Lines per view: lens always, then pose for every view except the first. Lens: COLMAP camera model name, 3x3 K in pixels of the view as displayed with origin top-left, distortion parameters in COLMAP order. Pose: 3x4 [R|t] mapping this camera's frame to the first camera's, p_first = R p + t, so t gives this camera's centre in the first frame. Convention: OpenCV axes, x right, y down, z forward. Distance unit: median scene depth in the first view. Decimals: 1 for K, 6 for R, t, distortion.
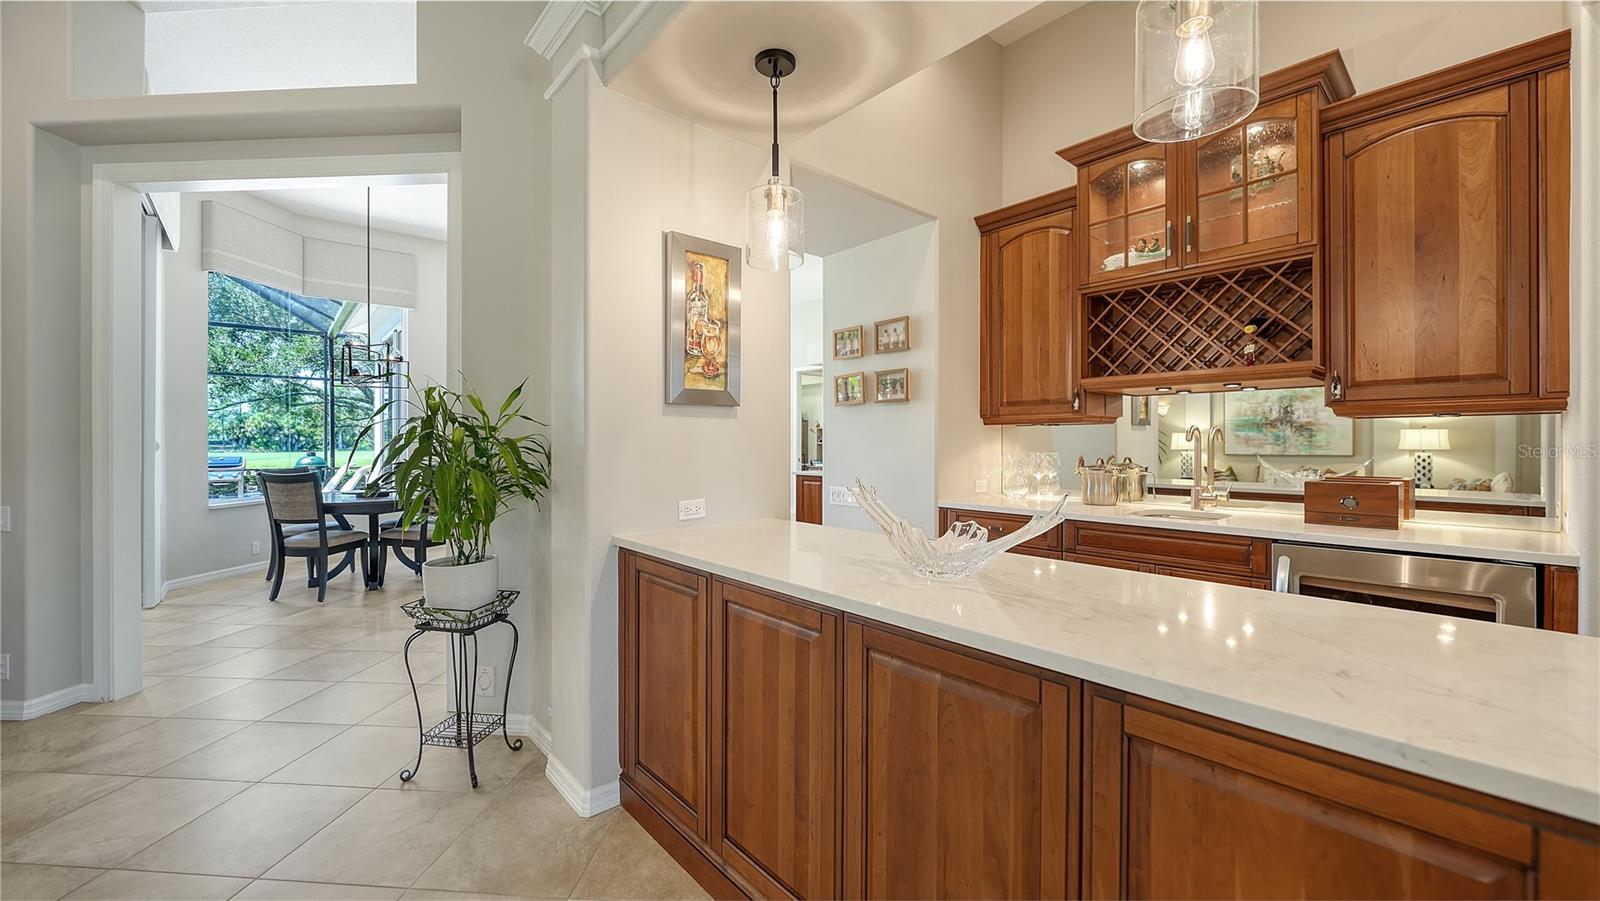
lens RADIAL K [[620.7, 0, 803.3], [0, 620.7, 442.2], [0, 0, 1]] dist [-0.001101, -0.000110]
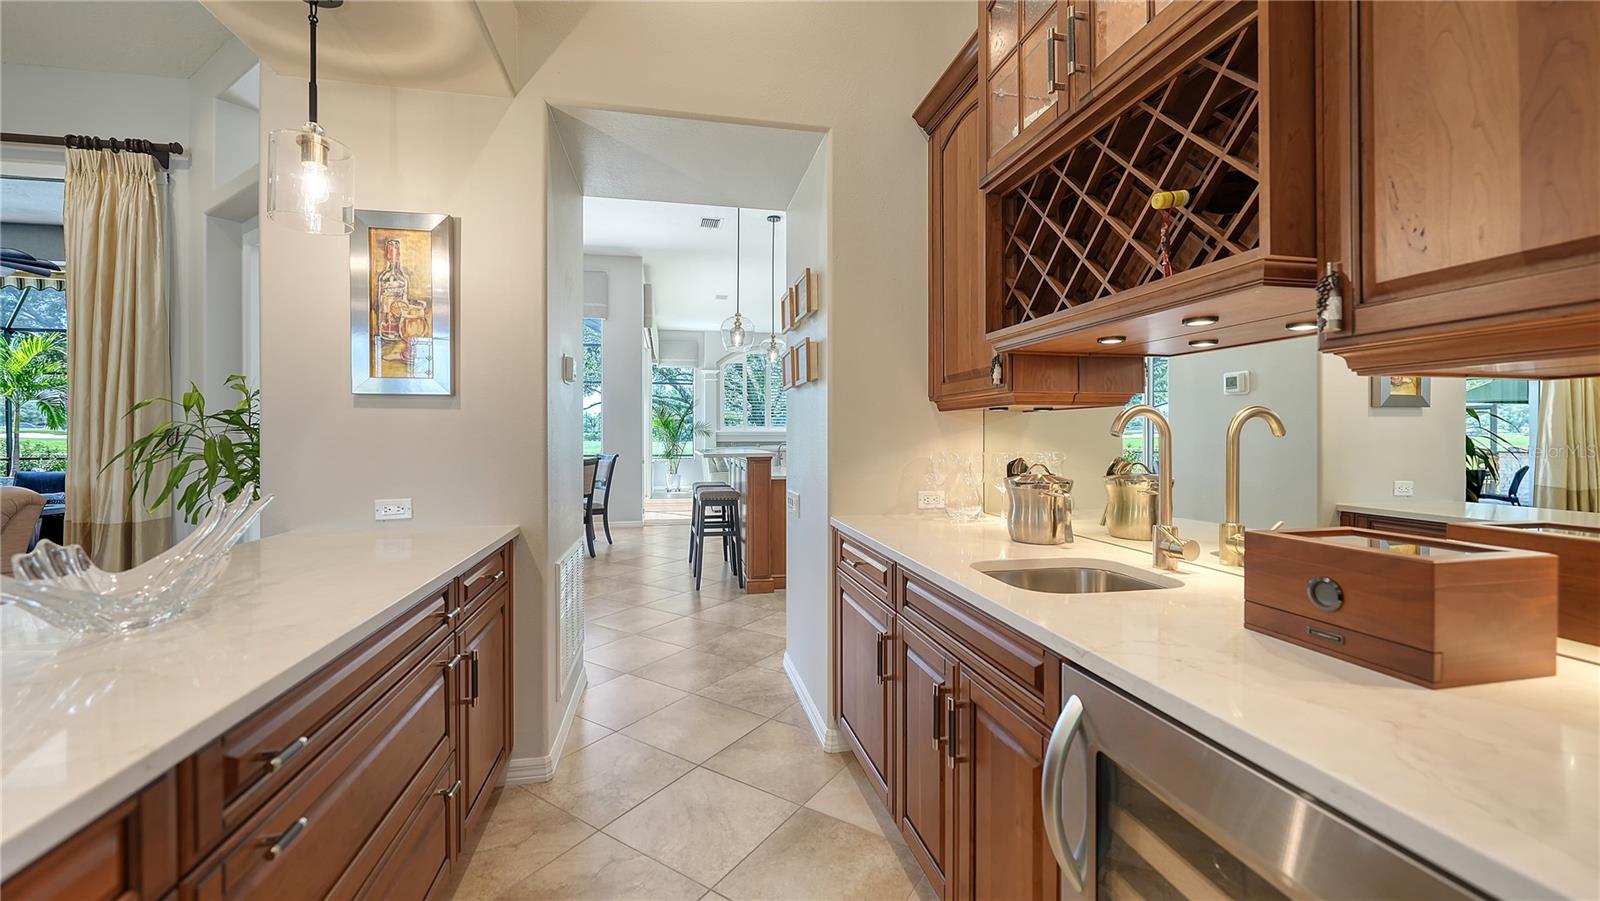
lens RADIAL K [[617.9, 0, 794.4], [0, 617.9, 430.7], [0, 0, 1]] dist [-0.000437, -0.000081]
pose [[0.864449, 0.000969, -0.502720, 0.736921], [-0.001730, 0.999998, -0.001047, -0.007234], [0.502718, 0.001775, 0.864449, 0.475522]]
